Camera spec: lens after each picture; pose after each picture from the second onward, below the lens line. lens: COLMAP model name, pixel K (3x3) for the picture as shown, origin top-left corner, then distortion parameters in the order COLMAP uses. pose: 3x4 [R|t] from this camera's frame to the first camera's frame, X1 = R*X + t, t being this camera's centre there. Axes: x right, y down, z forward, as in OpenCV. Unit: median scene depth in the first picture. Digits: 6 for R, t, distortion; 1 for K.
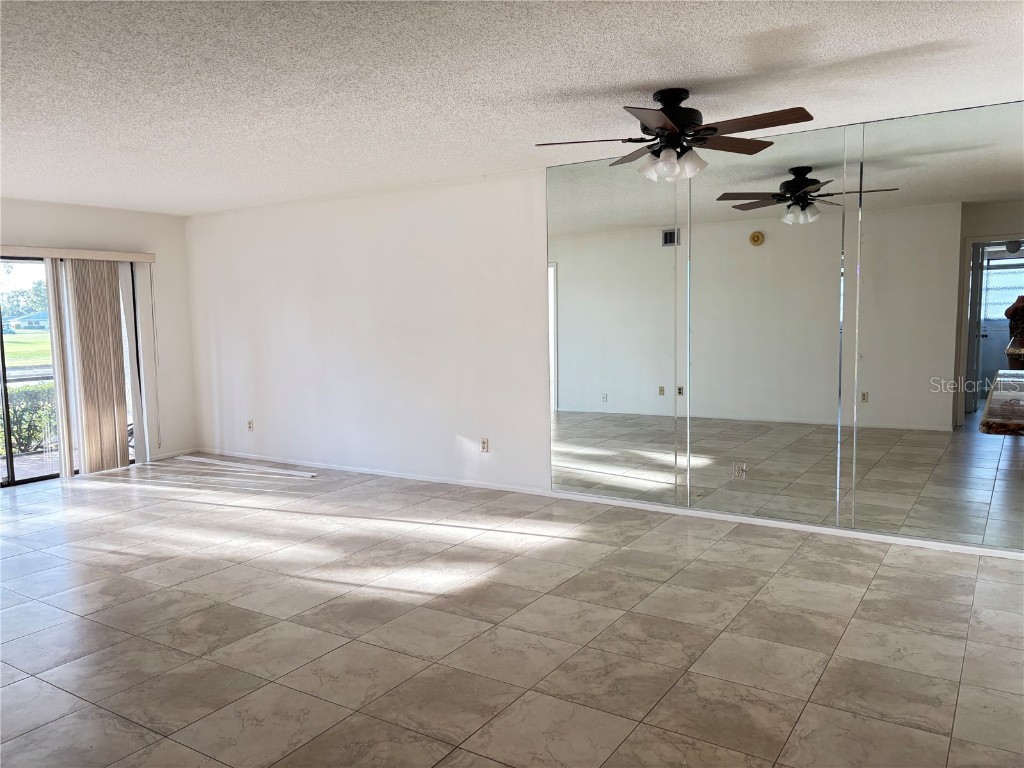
lens RADIAL K [[772.1, 0, 522.1], [0, 772.1, 387.0], [0, 0, 1]] dist [0.039413, -0.062644]
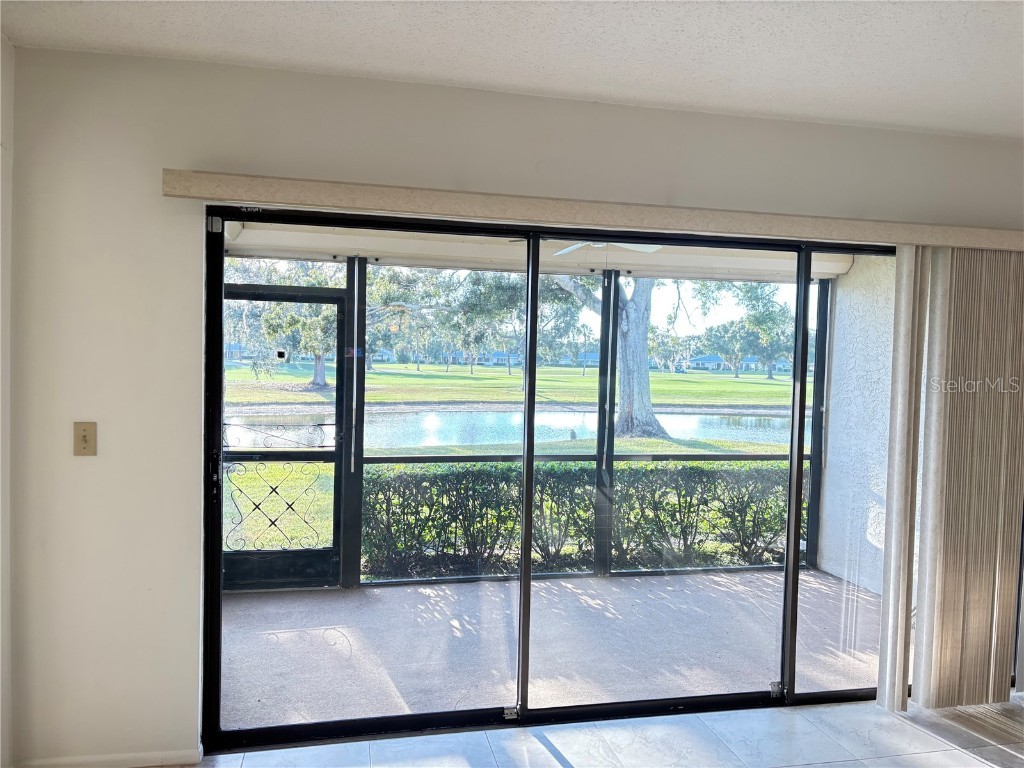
lens RADIAL K [[778.0, 0, 524.0], [0, 778.0, 385.5], [0, 0, 1]] dist [0.068411, -0.074760]
pose [[0.709172, 0.058696, -0.702588, -0.534446], [-0.103263, 0.994429, -0.021154, -0.058292], [0.697432, 0.087553, 0.711282, 0.619837]]
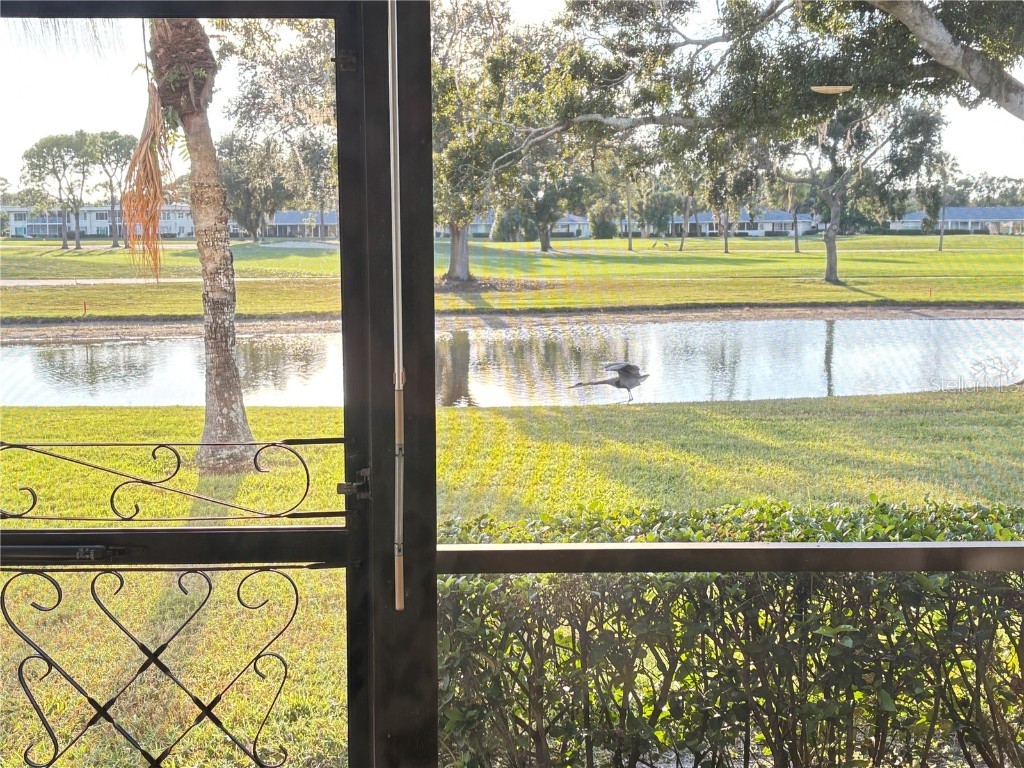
lens RADIAL K [[1327.7, 0, 509.8], [0, 1327.7, 384.3], [0, 0, 1]] dist [0.156594, -0.077774]
pose [[0.535622, 0.114861, -0.836610, -0.956316], [-0.085186, 0.993002, 0.081793, -0.071749], [0.840150, 0.027457, 0.541658, 0.947985]]
